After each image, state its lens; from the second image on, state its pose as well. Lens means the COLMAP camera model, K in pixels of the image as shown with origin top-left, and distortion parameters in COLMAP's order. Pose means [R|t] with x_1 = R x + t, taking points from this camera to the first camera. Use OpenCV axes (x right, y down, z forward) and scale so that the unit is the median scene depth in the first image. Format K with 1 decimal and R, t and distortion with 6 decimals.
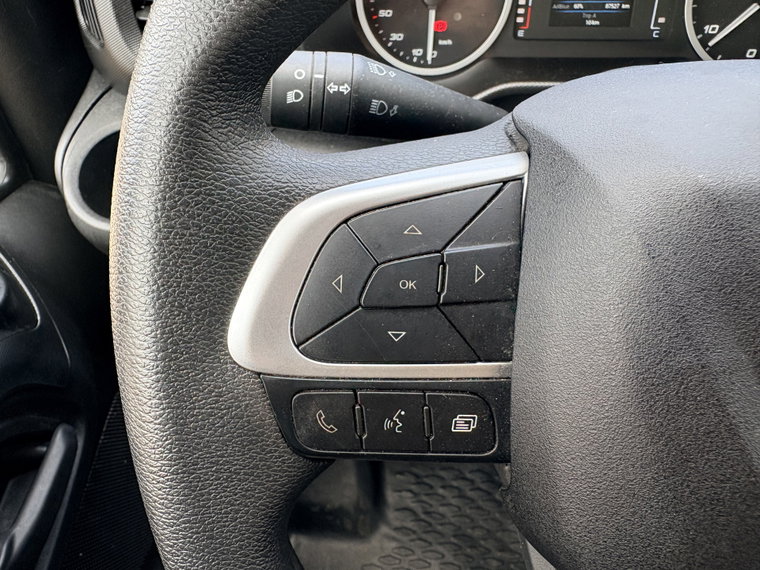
lens RADIAL K [[574.8, 0, 378.1], [0, 574.8, 281.9], [0, 0, 1]] dist [0.027072, -0.040626]
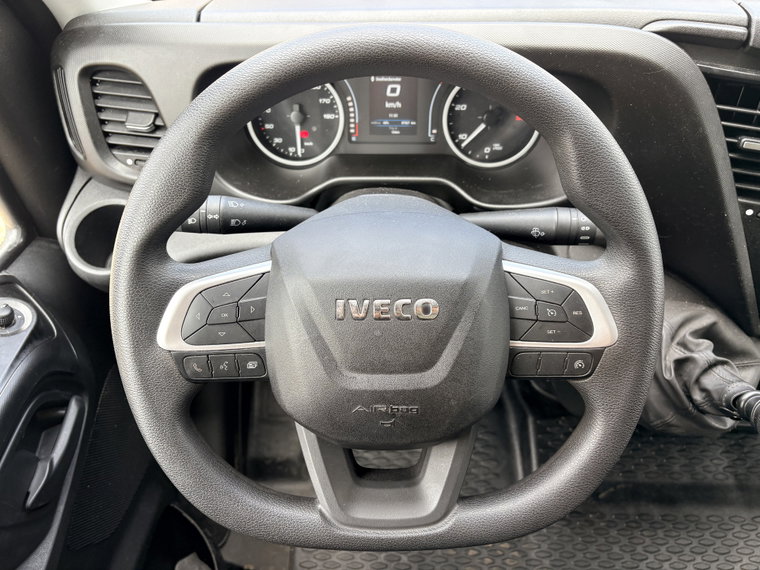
lens RADIAL K [[511.0, 0, 381.5], [0, 511.0, 289.3], [0, 0, 1]] dist [0.007831, -0.003848]
pose [[0.994926, -0.050394, 0.087074, 0.191208], [0.047944, 0.998399, 0.030013, -0.050367], [-0.088447, -0.025686, 0.995750, -0.480052]]
